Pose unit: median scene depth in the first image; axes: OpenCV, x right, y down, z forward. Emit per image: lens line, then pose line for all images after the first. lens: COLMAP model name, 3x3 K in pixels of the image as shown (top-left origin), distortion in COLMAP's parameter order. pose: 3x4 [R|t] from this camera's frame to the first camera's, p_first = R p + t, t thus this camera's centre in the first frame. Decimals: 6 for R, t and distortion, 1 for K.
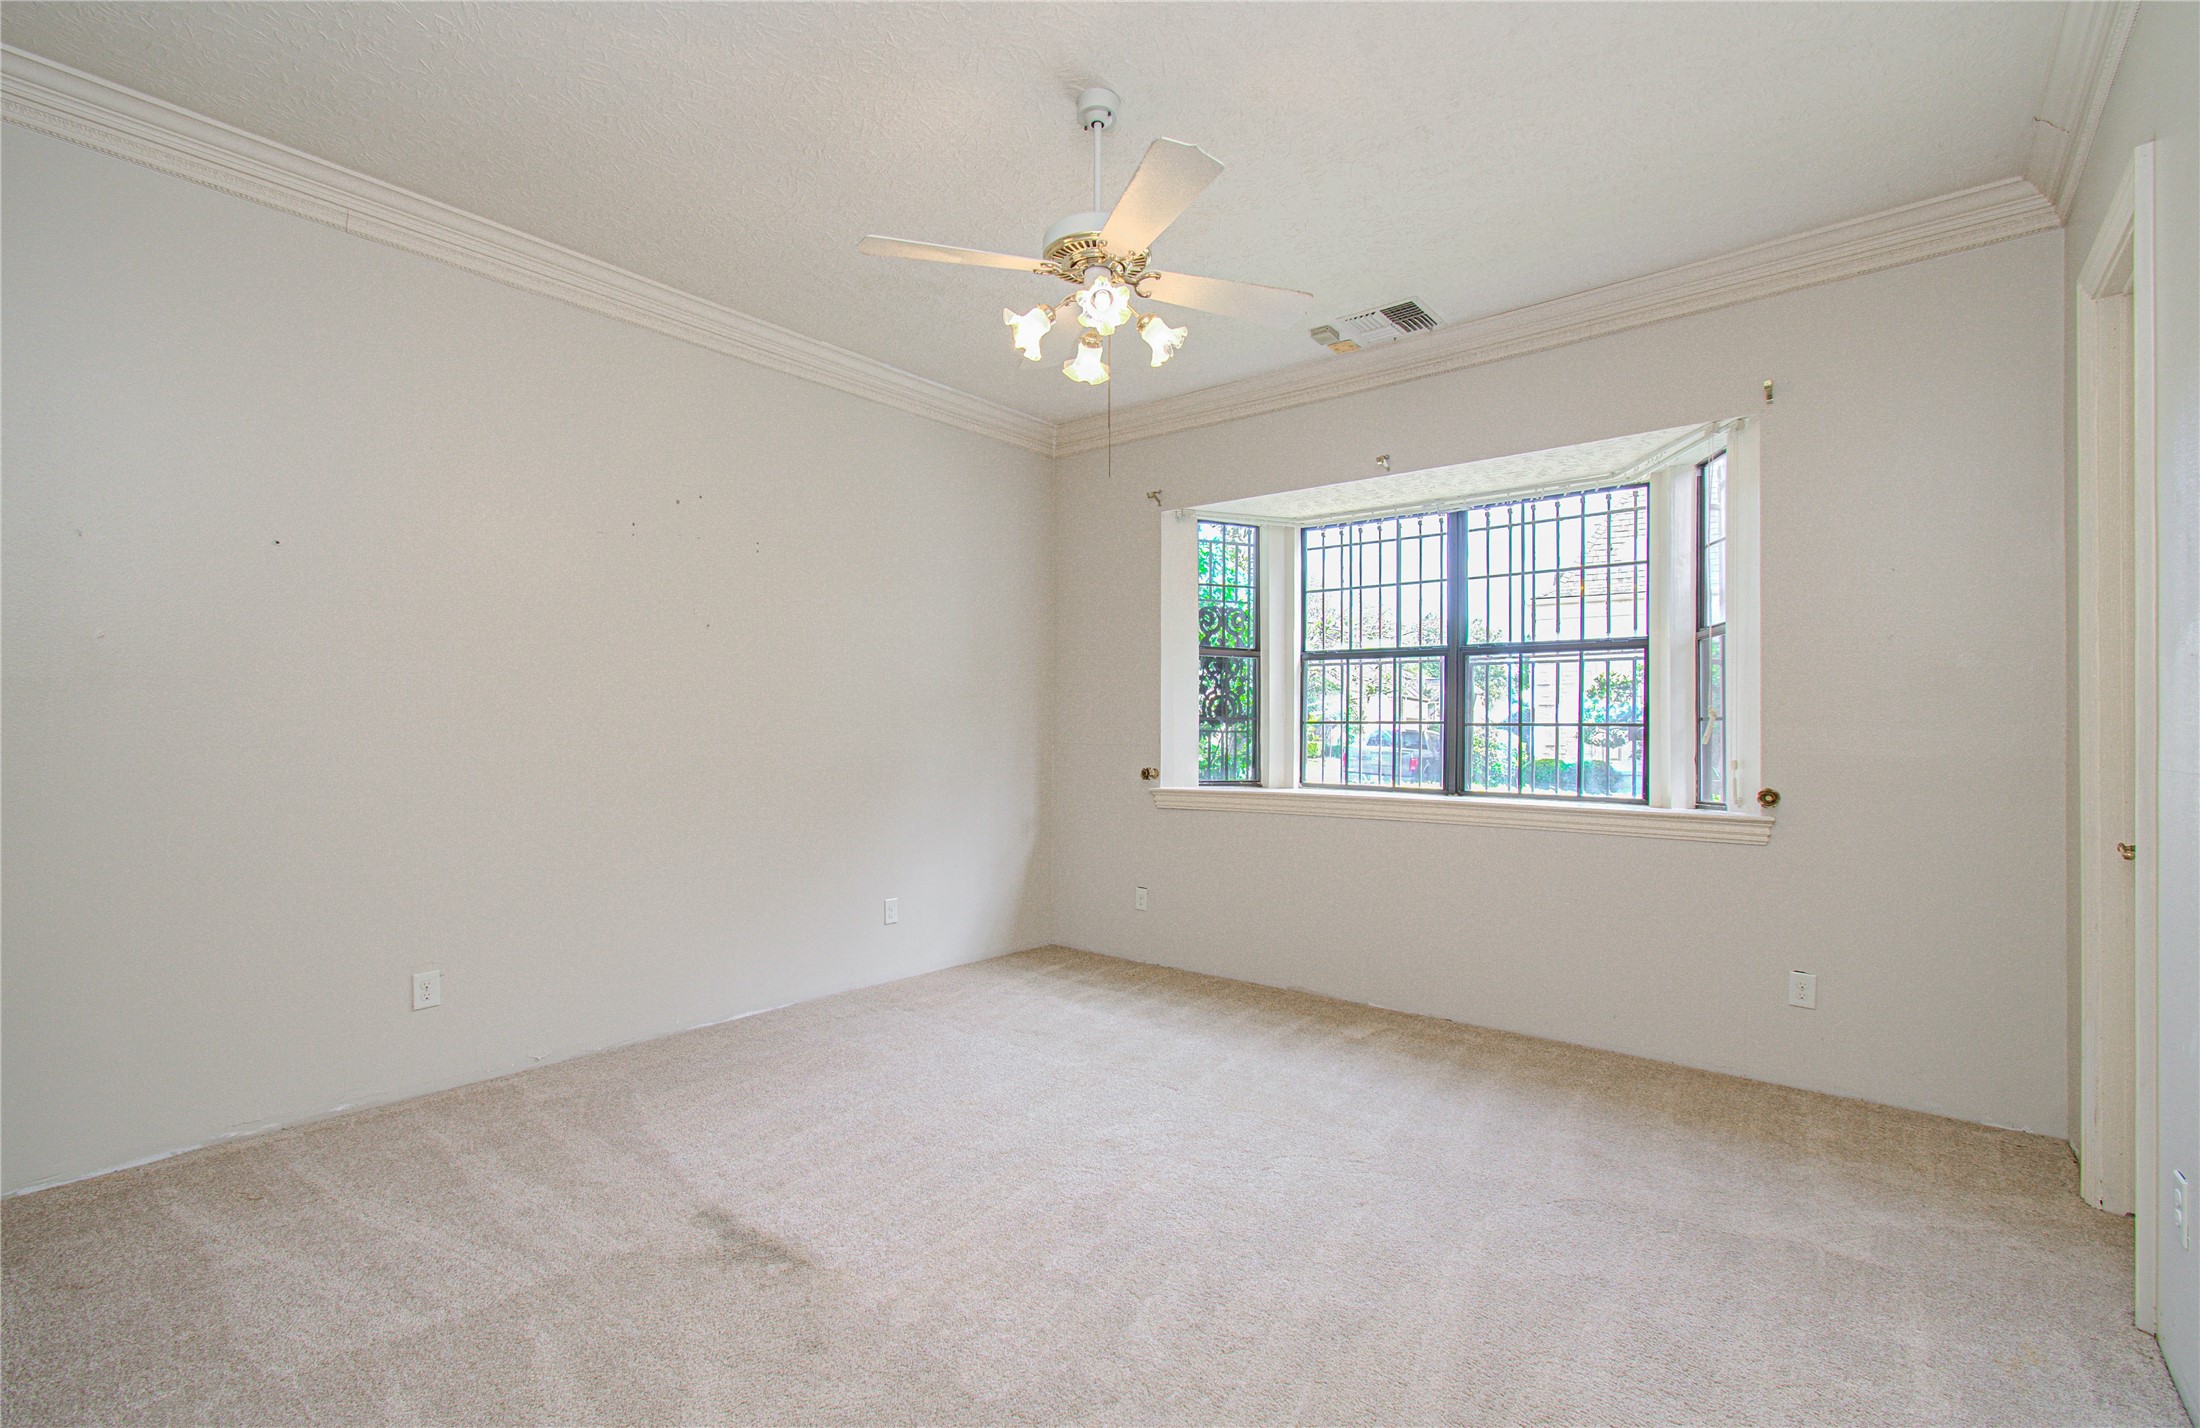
lens RADIAL K [[960.3, 0, 1077.1], [0, 960.3, 719.4], [0, 0, 1]] dist [0.001072, -0.000113]
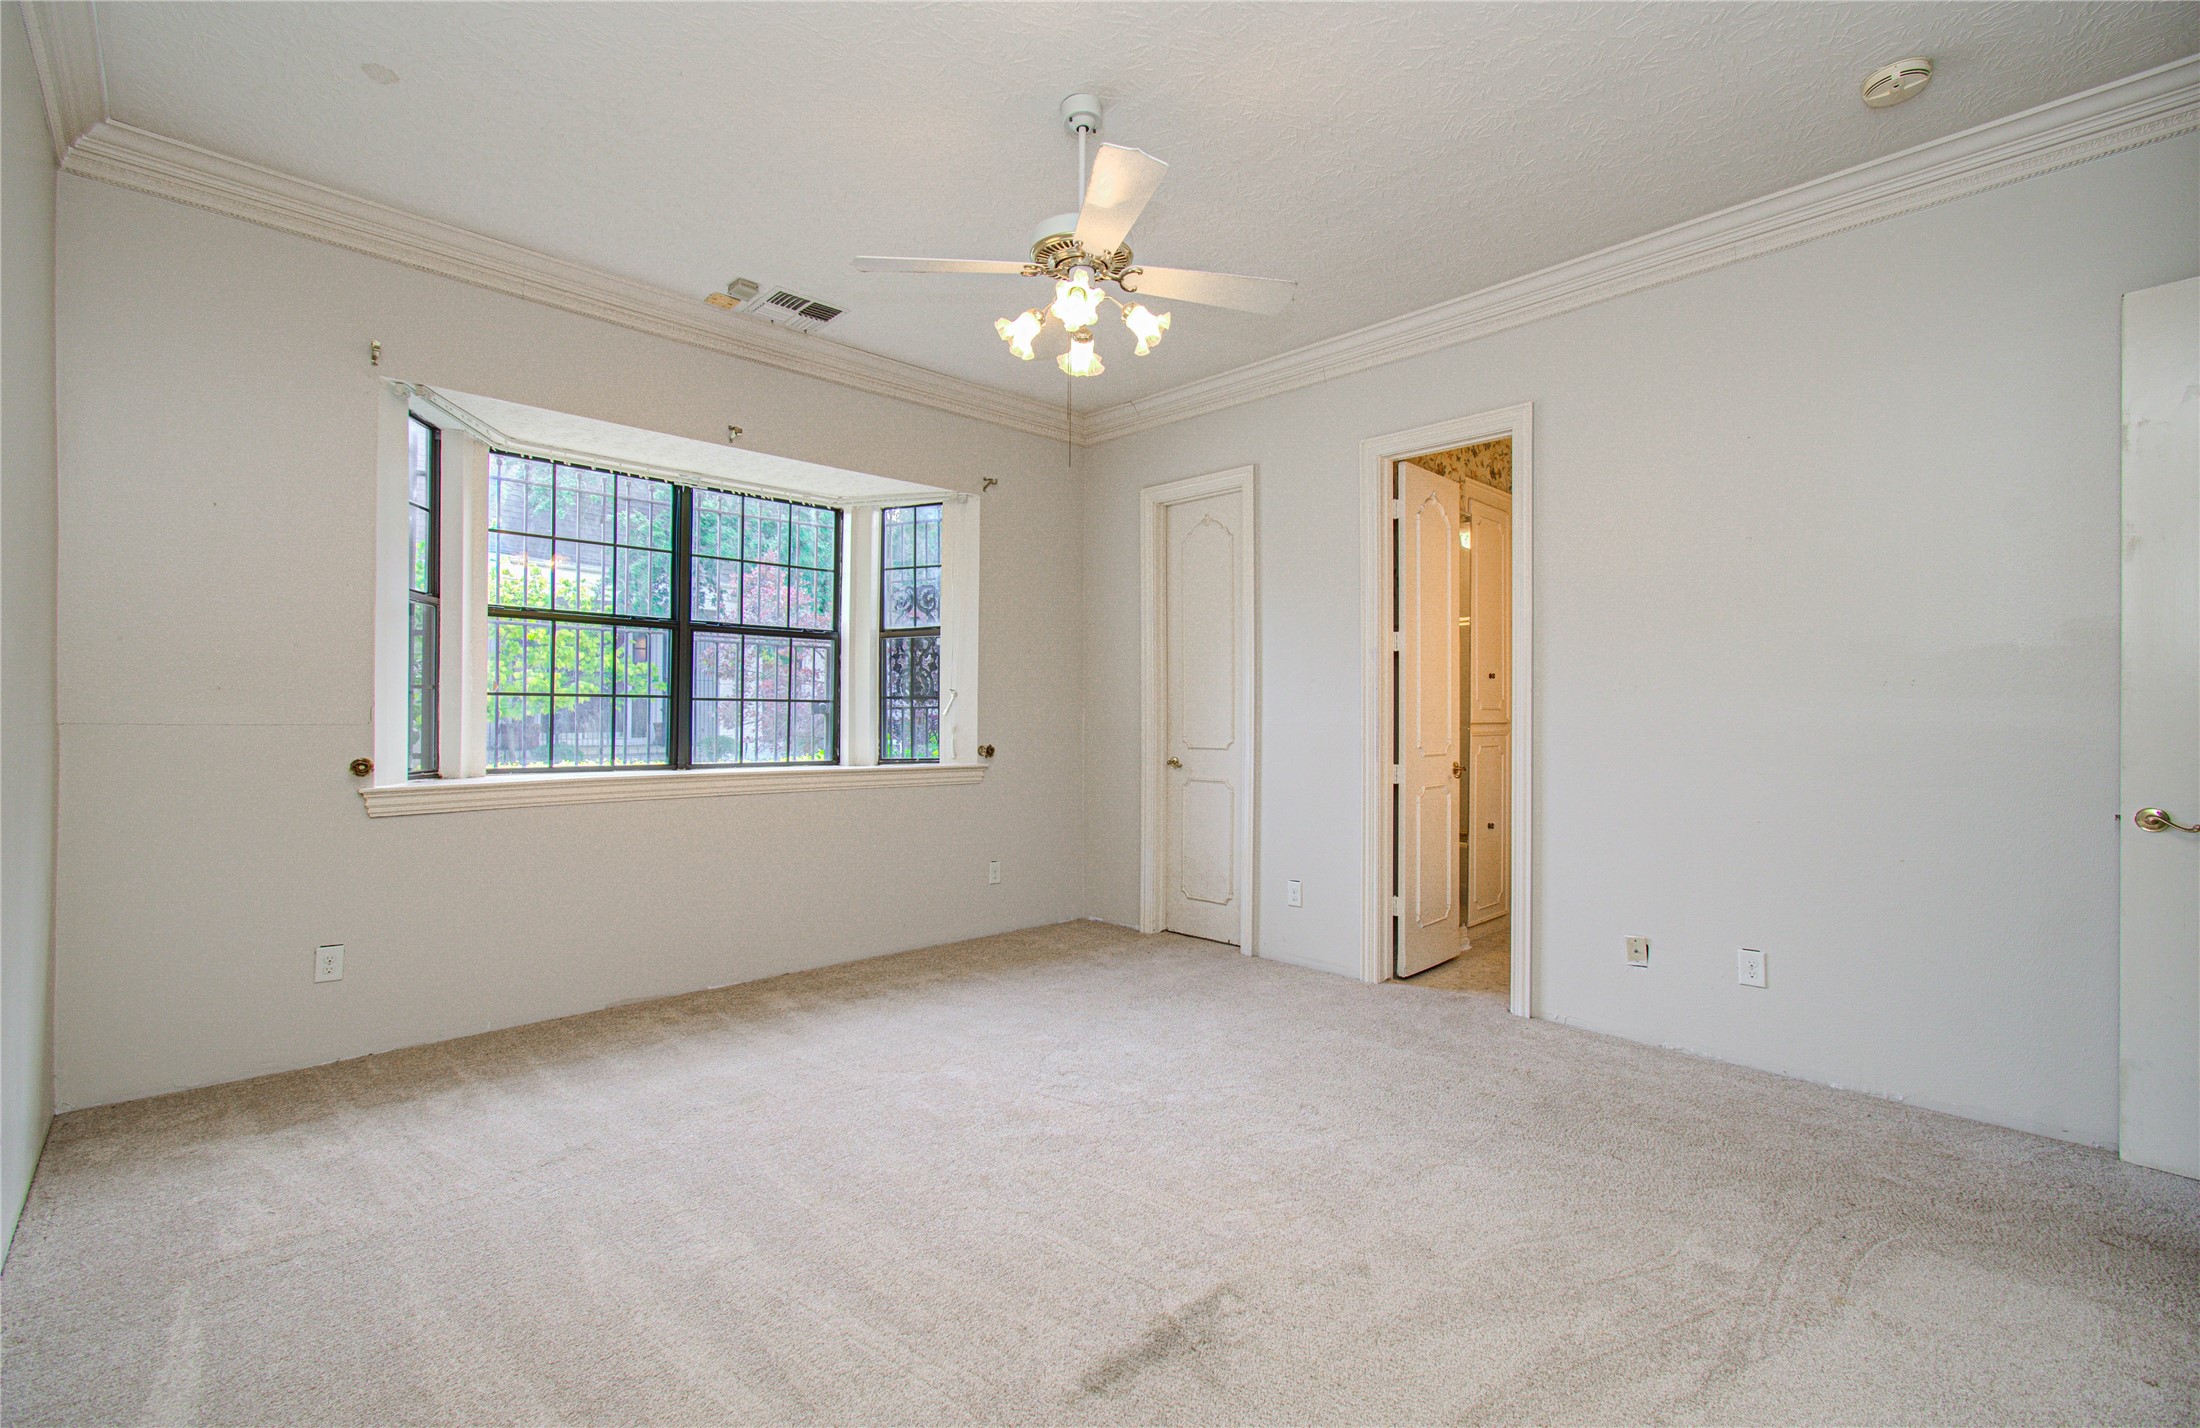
lens RADIAL K [[949.8, 0, 1086.4], [0, 949.8, 711.1], [0, 0, 1]] dist [-0.002589, -0.000210]
pose [[0.125230, -0.003292, 0.992122, -0.602386], [-0.021739, 0.999745, 0.006062, 0.003434], [-0.991890, -0.022327, 0.125127, 0.513597]]
